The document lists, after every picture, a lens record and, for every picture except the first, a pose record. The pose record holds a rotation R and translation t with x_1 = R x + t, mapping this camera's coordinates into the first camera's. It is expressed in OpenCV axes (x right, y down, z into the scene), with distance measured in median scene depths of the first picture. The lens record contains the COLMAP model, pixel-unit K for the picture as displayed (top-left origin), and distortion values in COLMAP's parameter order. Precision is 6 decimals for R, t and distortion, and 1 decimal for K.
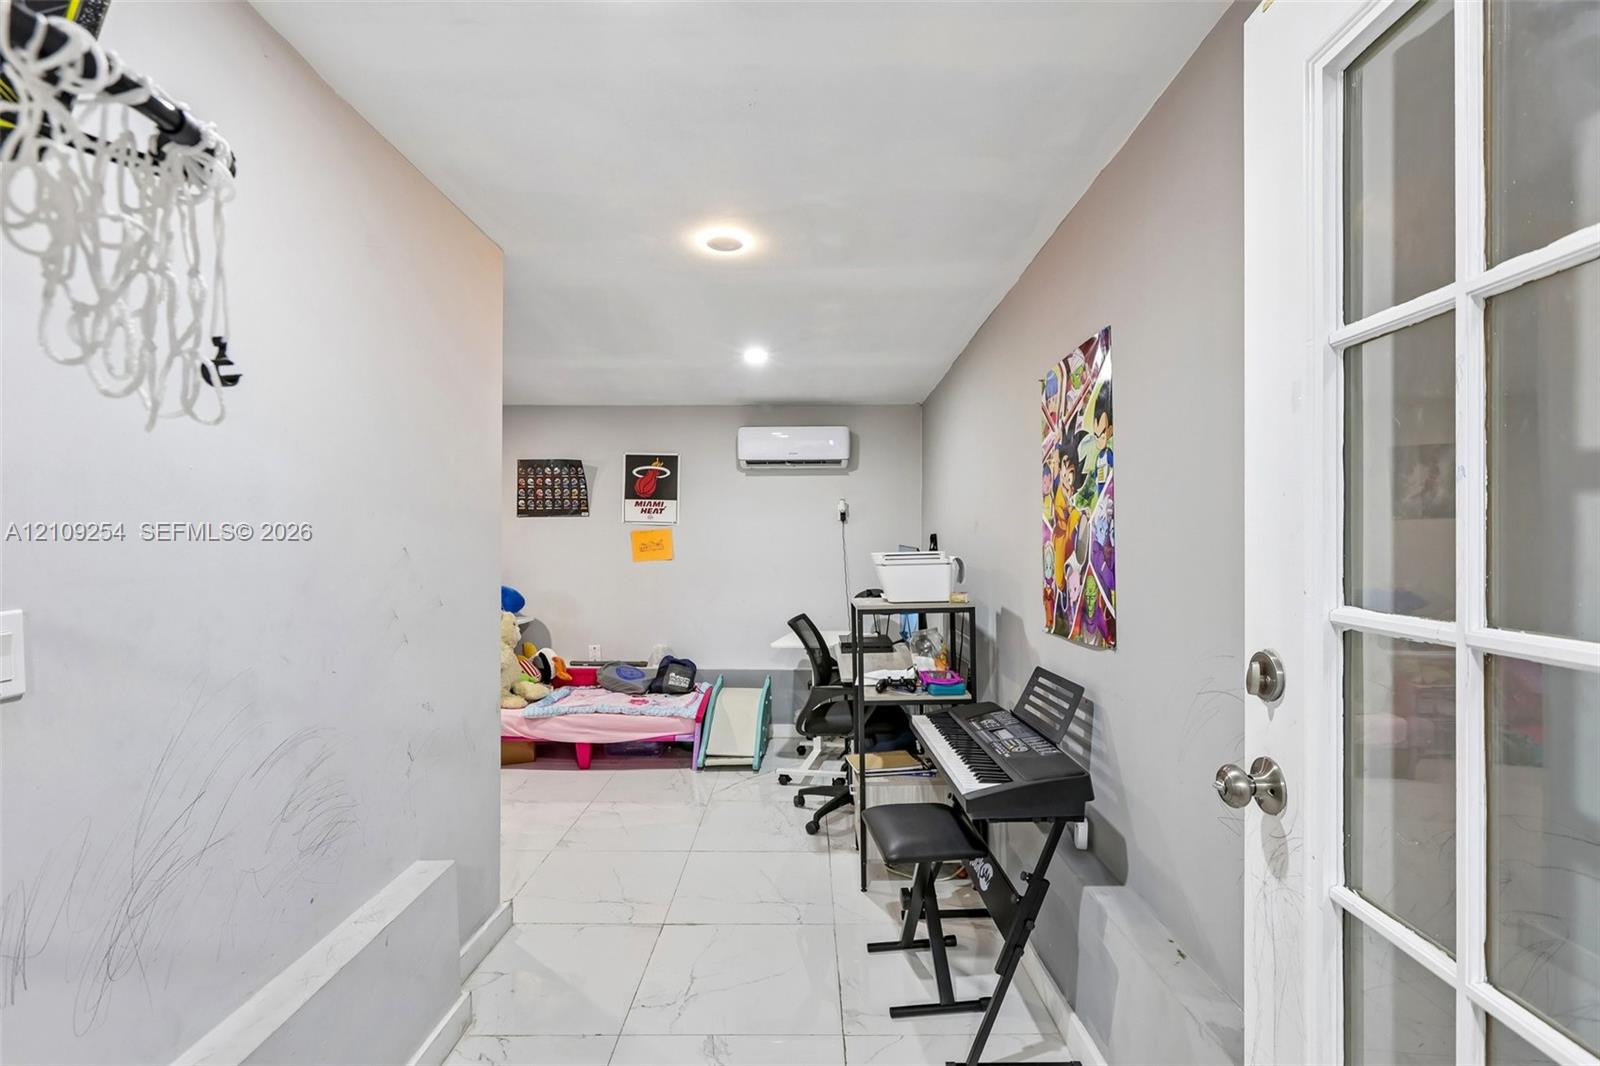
lens RADIAL K [[736.4, 0, 796.6], [0, 736.4, 539.8], [0, 0, 1]] dist [0.000708, 0.000938]
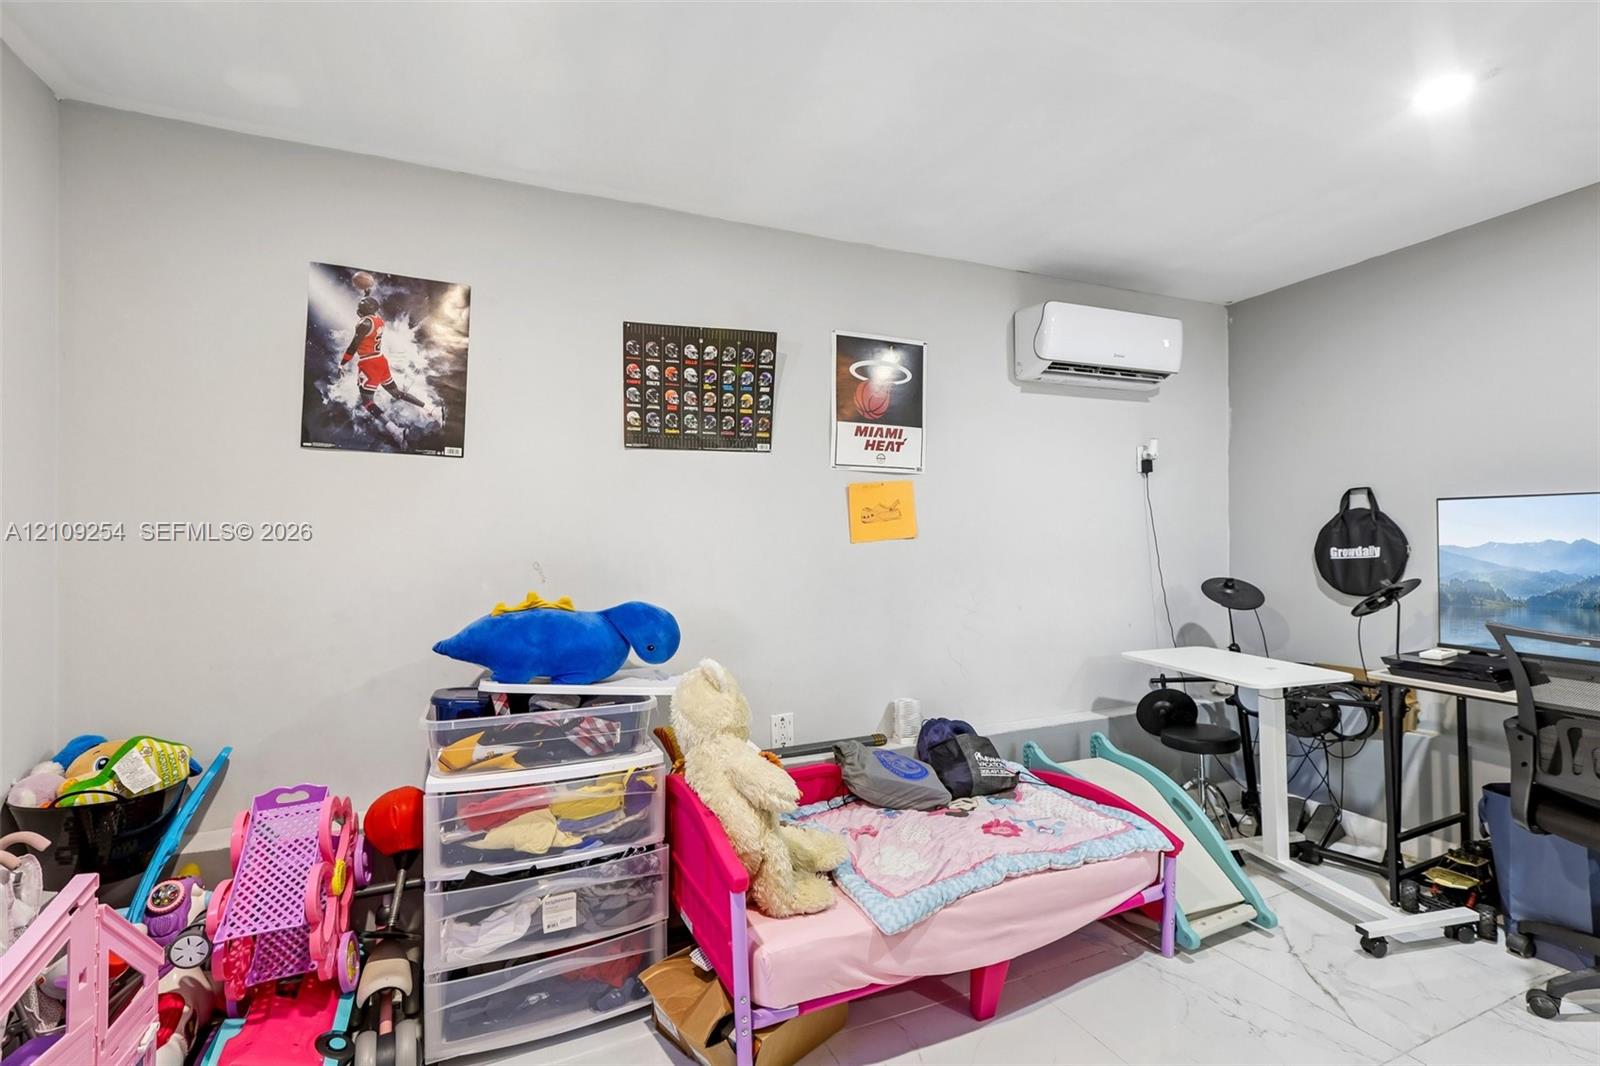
lens RADIAL K [[736.4, 0, 806.9], [0, 736.4, 535.1], [0, 0, 1]] dist [0.000708, 0.000938]
pose [[0.907480, -0.012362, 0.419914, -0.468523], [0.015264, 0.999877, -0.003552, 0.025714], [-0.419818, 0.009633, 0.907557, 0.545695]]
